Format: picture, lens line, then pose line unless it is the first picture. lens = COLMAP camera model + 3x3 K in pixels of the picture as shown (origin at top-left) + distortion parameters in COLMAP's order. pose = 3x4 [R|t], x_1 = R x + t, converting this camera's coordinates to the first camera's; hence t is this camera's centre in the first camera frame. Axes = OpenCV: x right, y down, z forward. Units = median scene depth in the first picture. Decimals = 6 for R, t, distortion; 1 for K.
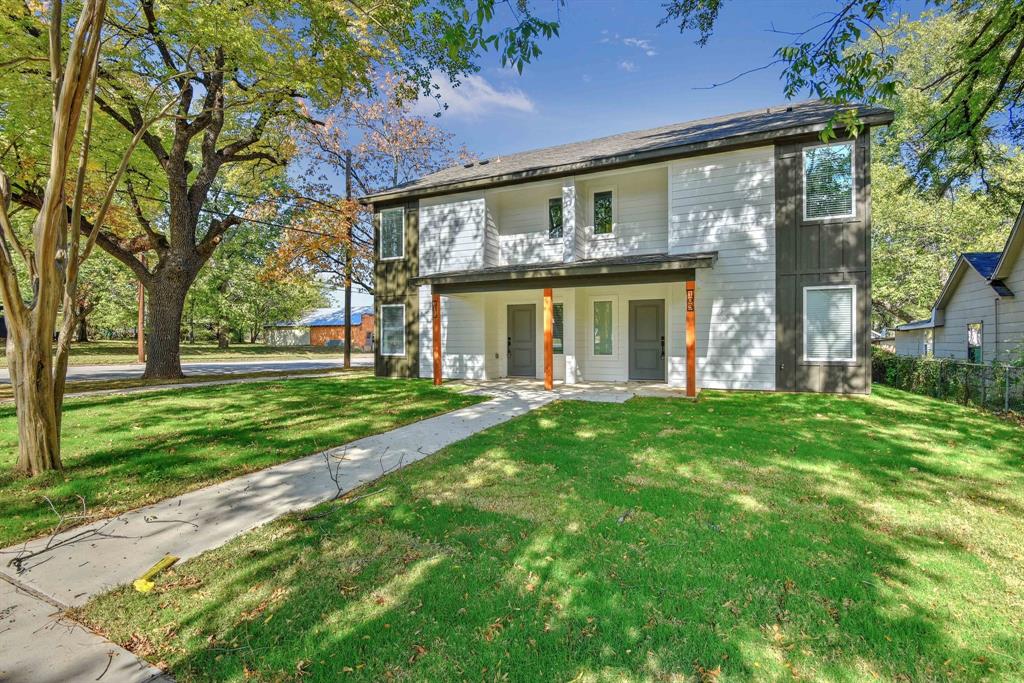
lens RADIAL K [[490.5, 0, 522.2], [0, 490.5, 342.6], [0, 0, 1]] dist [-0.010289, -0.004287]
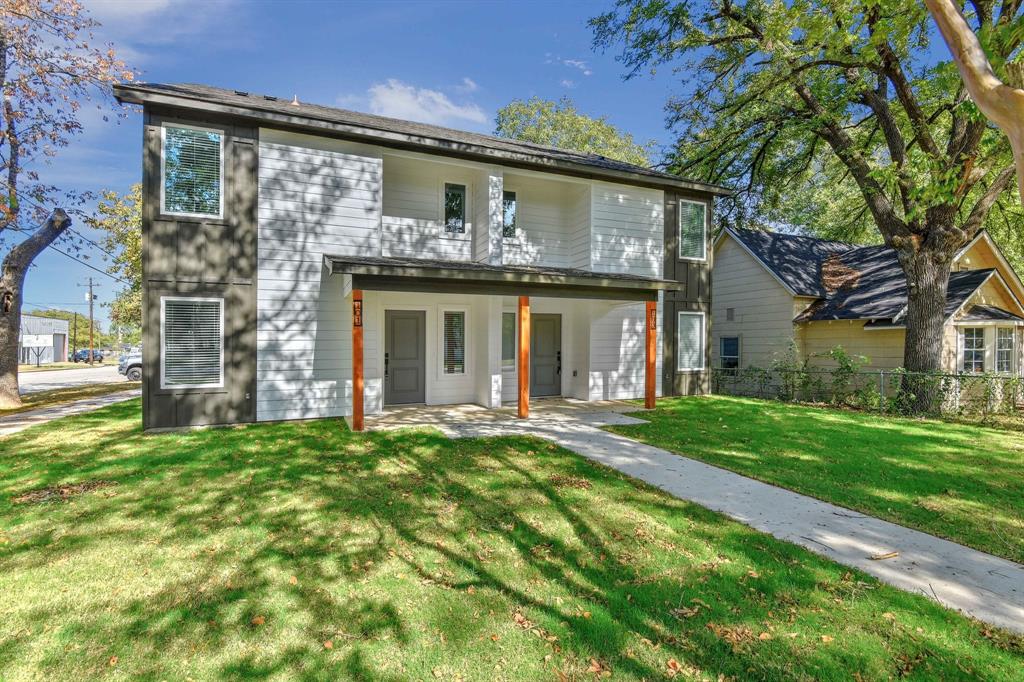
lens RADIAL K [[490.5, 0, 532.7], [0, 490.5, 351.4], [0, 0, 1]] dist [-0.010289, -0.004287]
pose [[0.650365, -0.007836, 0.759582, -0.470902], [0.008007, 0.999962, 0.003460, -0.015245], [-0.759580, 0.003832, 0.650403, 0.366708]]
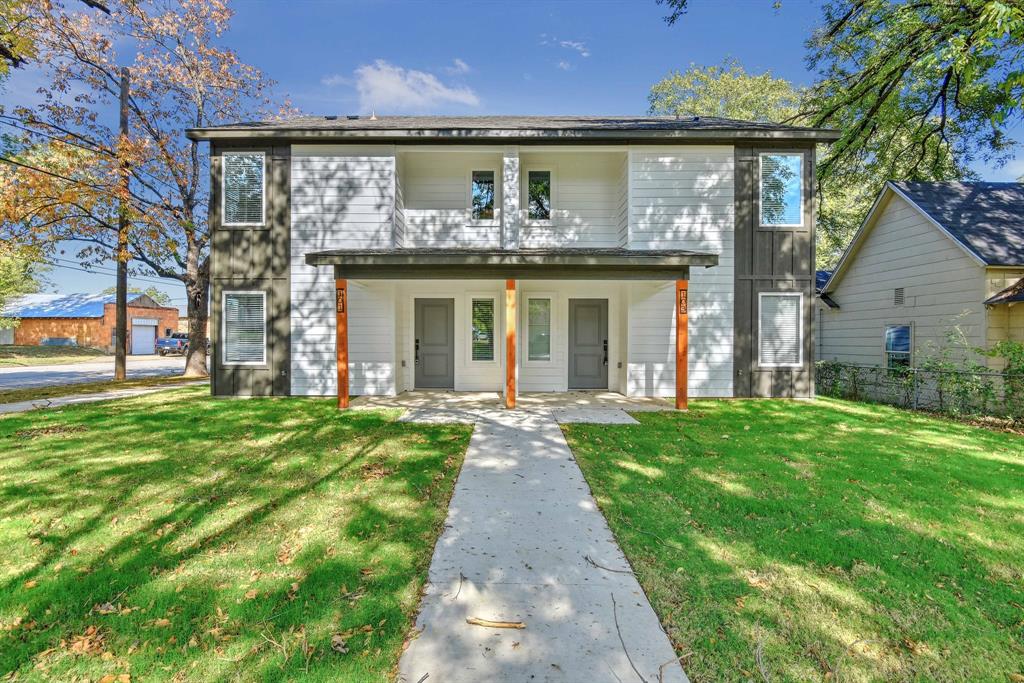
lens RADIAL K [[490.5, 0, 531.5], [0, 490.5, 339.6], [0, 0, 1]] dist [-0.010289, -0.004287]
pose [[0.906344, 0.005493, 0.422506, -0.199539], [-0.004022, 0.999982, -0.004374, -0.008573], [-0.422522, 0.002265, 0.906350, 0.221049]]
